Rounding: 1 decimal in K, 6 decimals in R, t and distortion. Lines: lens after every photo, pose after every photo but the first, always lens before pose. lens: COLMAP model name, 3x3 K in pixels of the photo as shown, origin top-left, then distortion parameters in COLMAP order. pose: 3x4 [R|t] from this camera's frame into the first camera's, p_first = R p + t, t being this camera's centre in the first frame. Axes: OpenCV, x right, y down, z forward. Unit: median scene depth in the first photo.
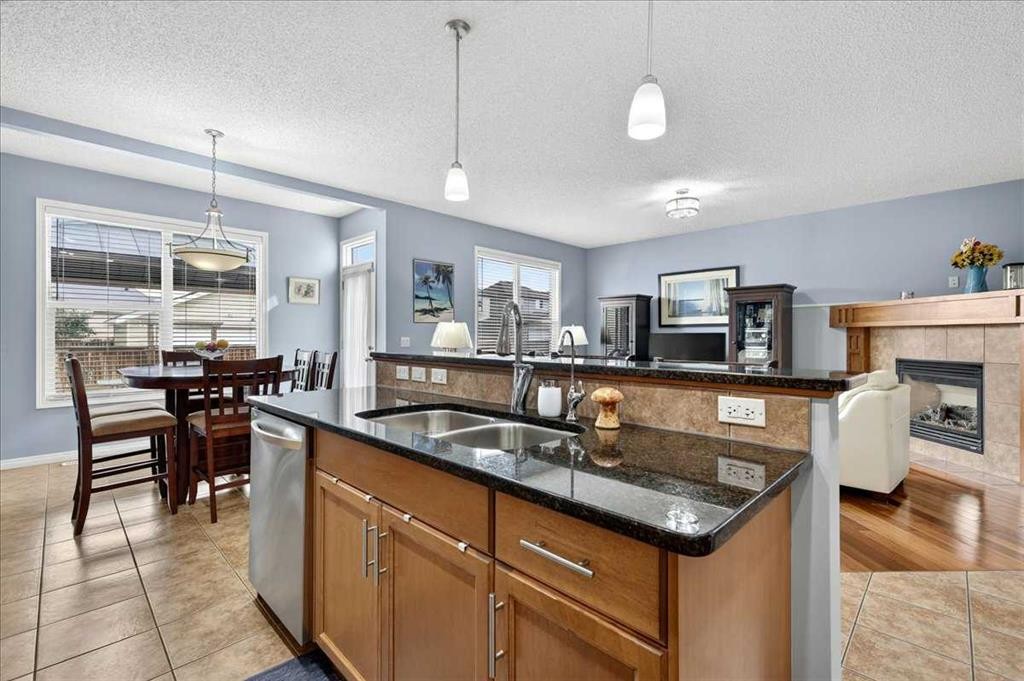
lens RADIAL K [[445.0, 0, 513.0], [0, 445.0, 334.6], [0, 0, 1]] dist [0.004307, -0.001664]
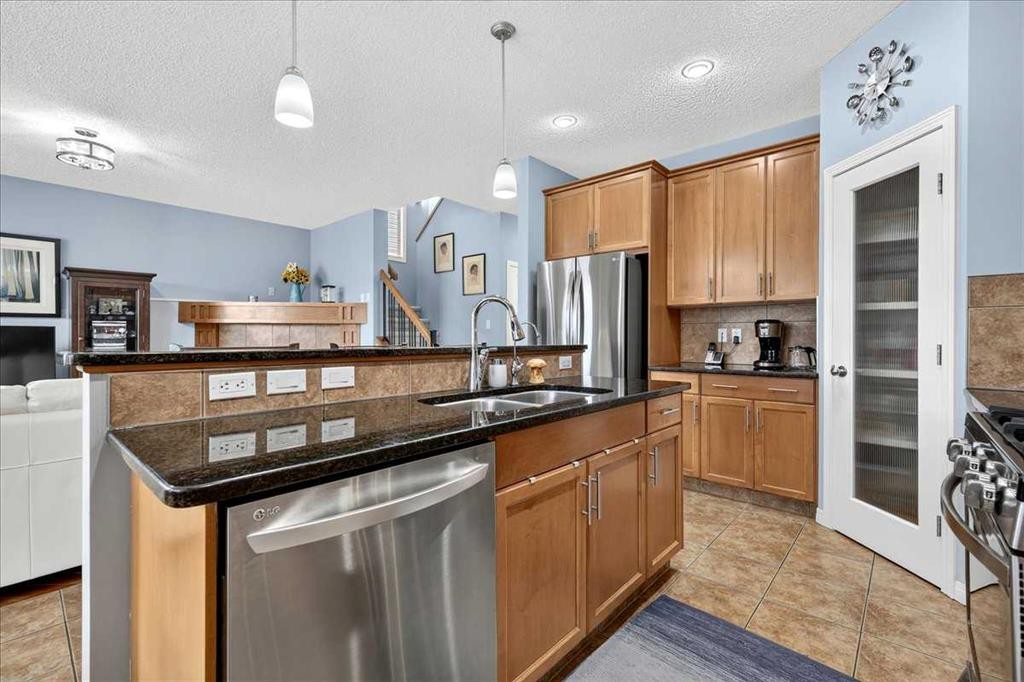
lens RADIAL K [[445.0, 0, 513.1], [0, 445.0, 335.6], [0, 0, 1]] dist [0.004307, -0.001664]
pose [[-0.044471, 0.000933, 0.999010, -0.364893], [-0.004529, 0.999989, -0.001135, 0.011456], [-0.999000, -0.004575, -0.044467, 0.314632]]
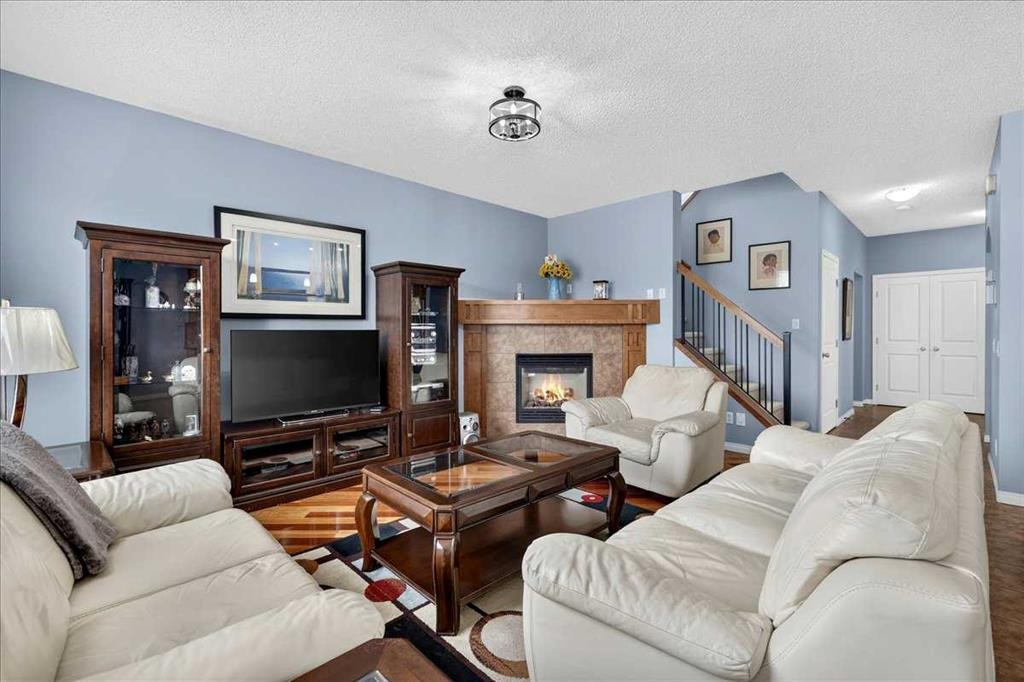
lens RADIAL K [[445.0, 0, 517.6], [0, 445.0, 325.8], [0, 0, 1]] dist [0.004307, -0.001664]
pose [[0.007402, 0.007031, 0.999948, -0.202686], [-0.001289, 0.999975, -0.007021, -0.006548], [-0.999972, -0.001237, 0.007411, 0.944736]]
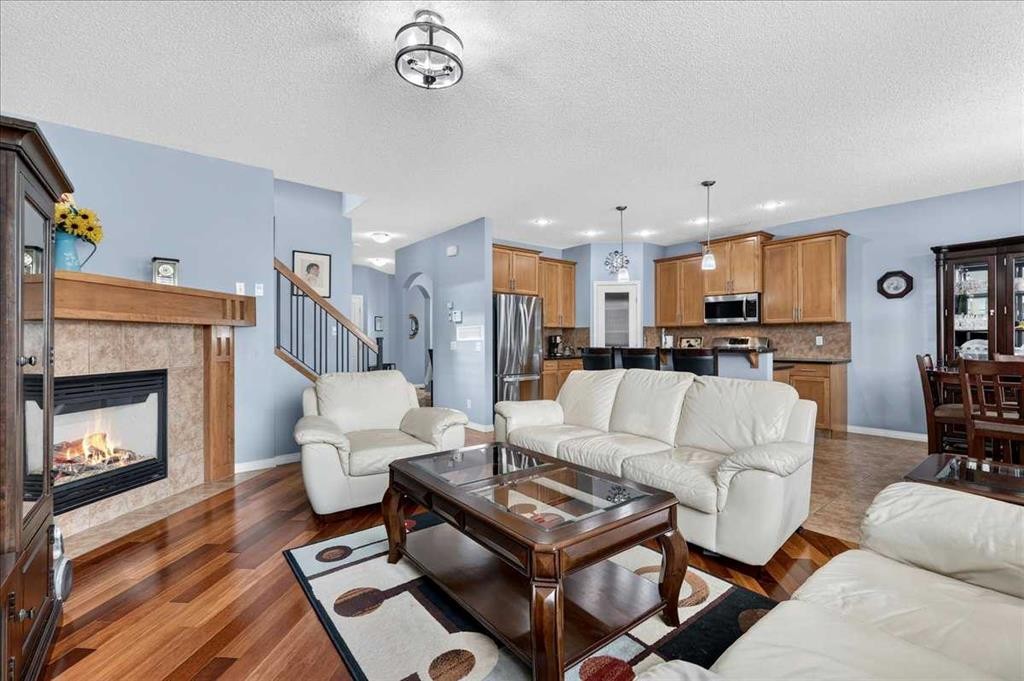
lens RADIAL K [[445.0, 0, 505.9], [0, 445.0, 338.9], [0, 0, 1]] dist [0.004307, -0.001664]
pose [[-0.992262, 0.001737, 0.124148, 0.238898], [0.000959, 0.999980, -0.006326, 0.009212], [-0.124157, -0.006158, -0.992244, 1.376365]]
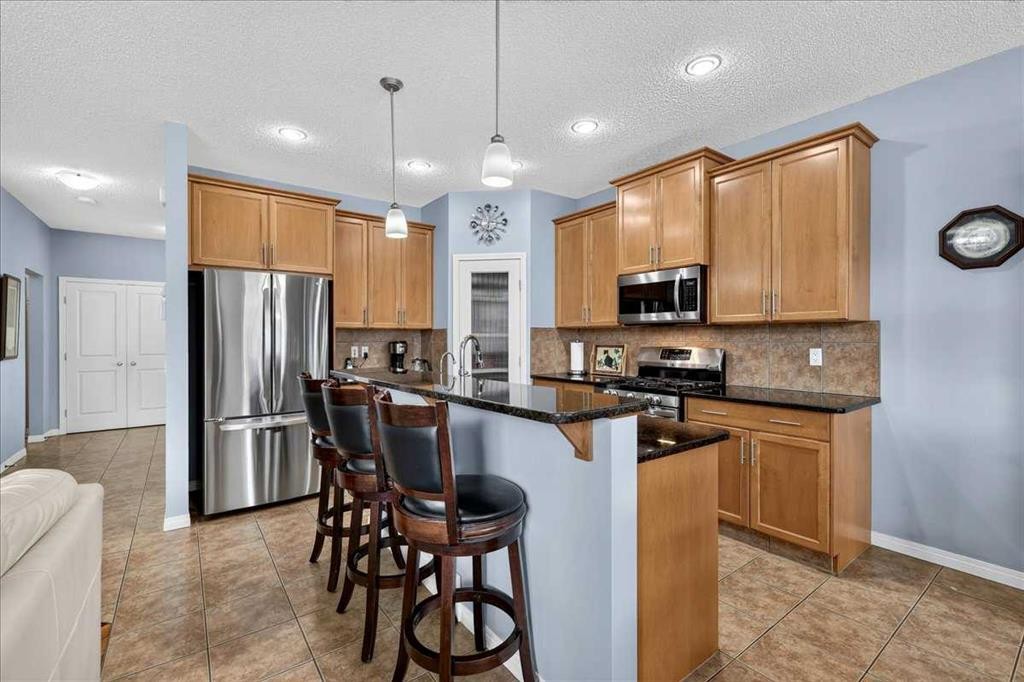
lens RADIAL K [[445.0, 0, 514.1], [0, 445.0, 337.1], [0, 0, 1]] dist [0.004307, -0.001664]
pose [[-0.987726, 0.002589, 0.156173, -0.120450], [0.002321, 0.999996, -0.001897, -0.018776], [-0.156177, -0.001511, -0.987728, 0.774551]]
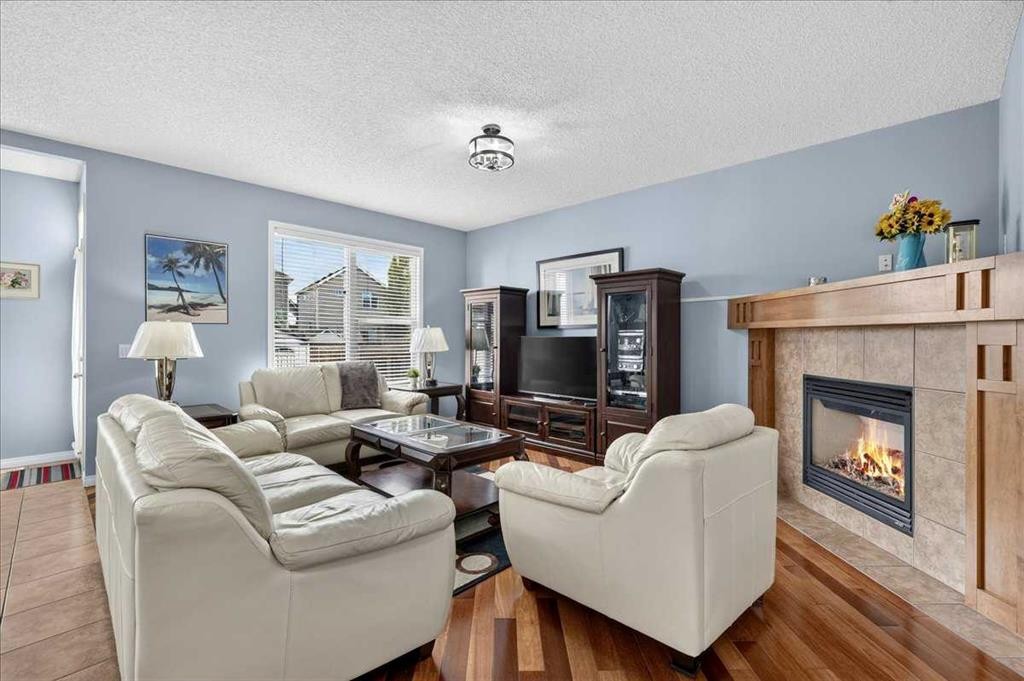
lens RADIAL K [[445.0, 0, 508.5], [0, 445.0, 336.5], [0, 0, 1]] dist [0.004307, -0.001664]
pose [[0.999992, -0.001104, 0.003913, 0.383810], [0.001095, 0.999997, 0.002162, -0.006820], [-0.003915, -0.002158, 0.999990, 0.301221]]
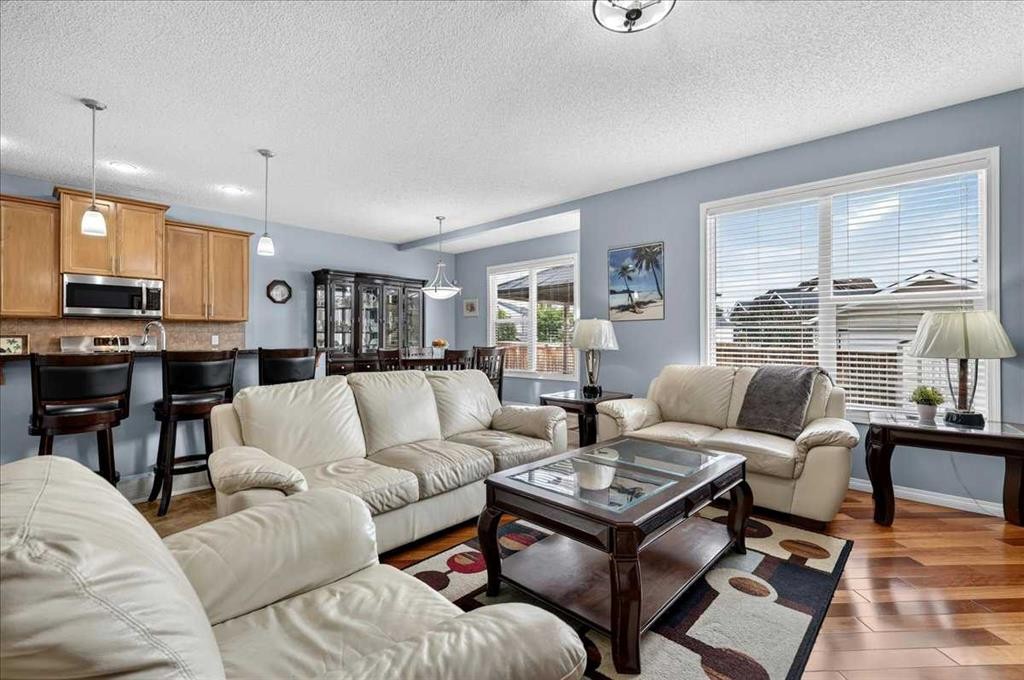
lens RADIAL K [[445.0, 0, 530.7], [0, 445.0, 336.9], [0, 0, 1]] dist [0.004307, -0.001664]
pose [[0.050358, -0.000069, -0.998731, 0.711479], [0.004990, 0.999988, 0.000182, 0.003490], [0.998719, -0.004992, 0.050358, 0.855626]]
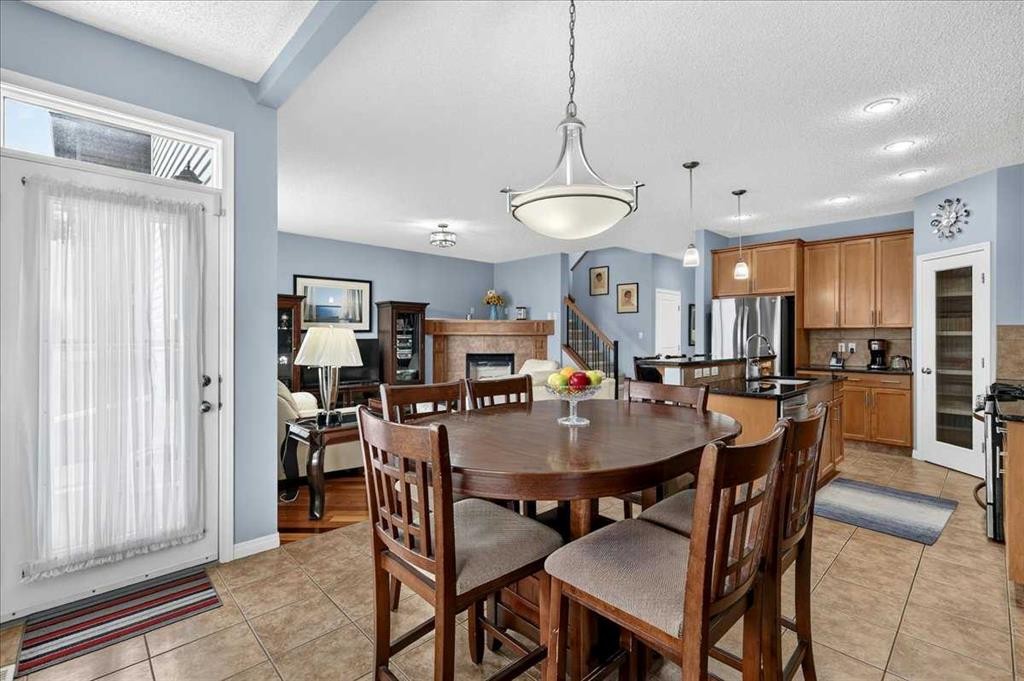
lens RADIAL K [[445.0, 0, 516.8], [0, 445.0, 332.9], [0, 0, 1]] dist [0.004307, -0.001664]
pose [[0.037711, 0.004472, 0.999279, -0.800507], [-0.004669, 0.999980, -0.004299, -0.018636], [-0.999278, -0.004504, 0.037731, 0.709640]]
